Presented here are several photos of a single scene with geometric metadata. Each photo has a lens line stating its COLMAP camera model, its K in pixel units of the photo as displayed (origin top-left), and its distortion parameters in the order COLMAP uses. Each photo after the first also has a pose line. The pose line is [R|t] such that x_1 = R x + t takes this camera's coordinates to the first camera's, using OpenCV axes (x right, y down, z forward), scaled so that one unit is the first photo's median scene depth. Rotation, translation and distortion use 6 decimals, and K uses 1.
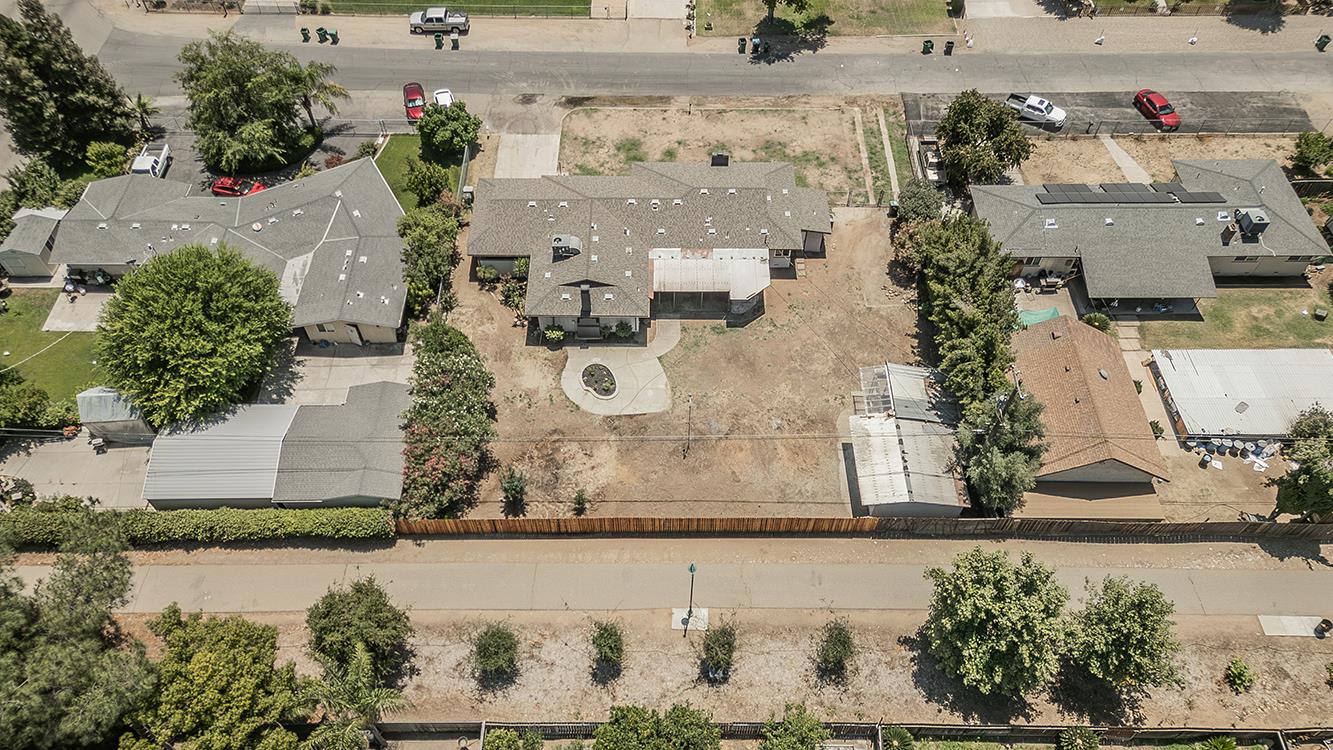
lens RADIAL K [[927.1, 0, 665.2], [0, 927.1, 376.2], [0, 0, 1]] dist [0.070861, -0.037581]
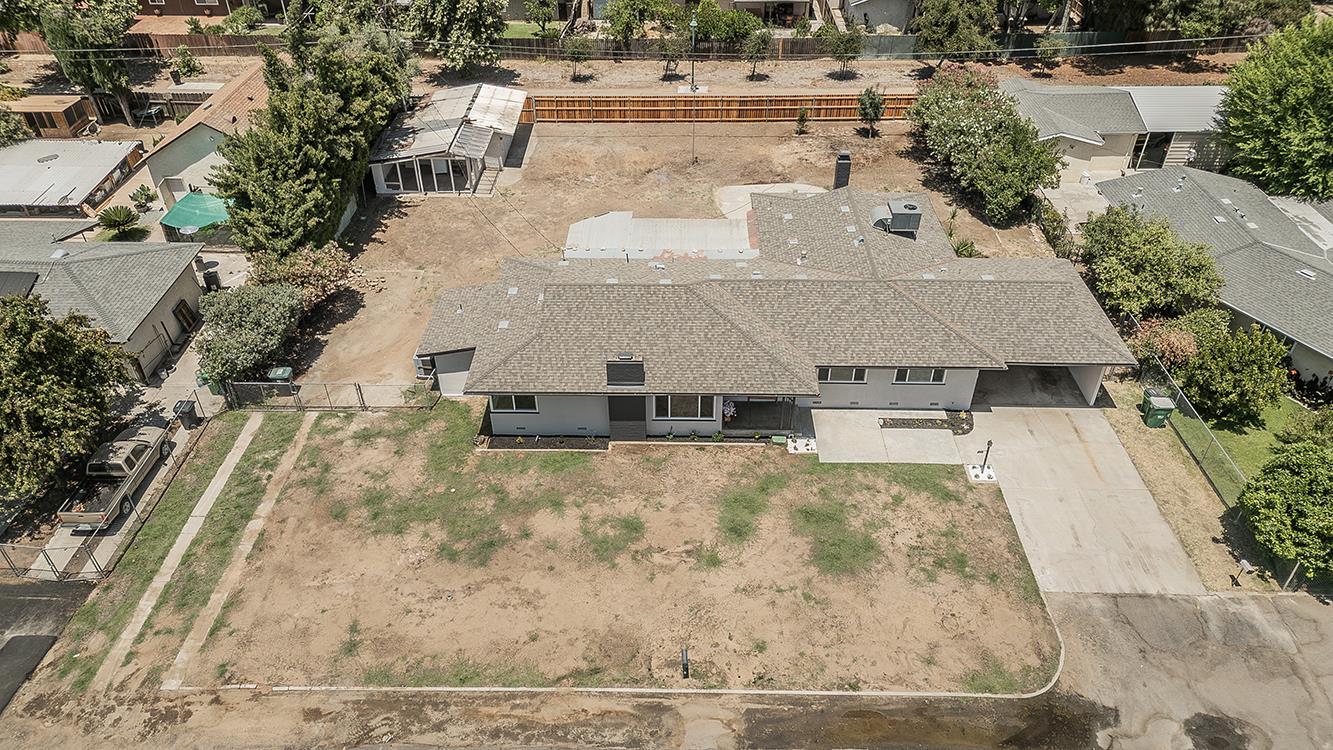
lens RADIAL K [[927.1, 0, 661.9], [0, 927.1, 375.3], [0, 0, 1]] dist [0.070861, -0.037581]
pose [[-0.999882, -0.009163, 0.012360, 0.039094], [0.012376, -0.001674, 0.999922, -0.762417], [-0.009141, 0.999957, 0.001787, 1.110164]]
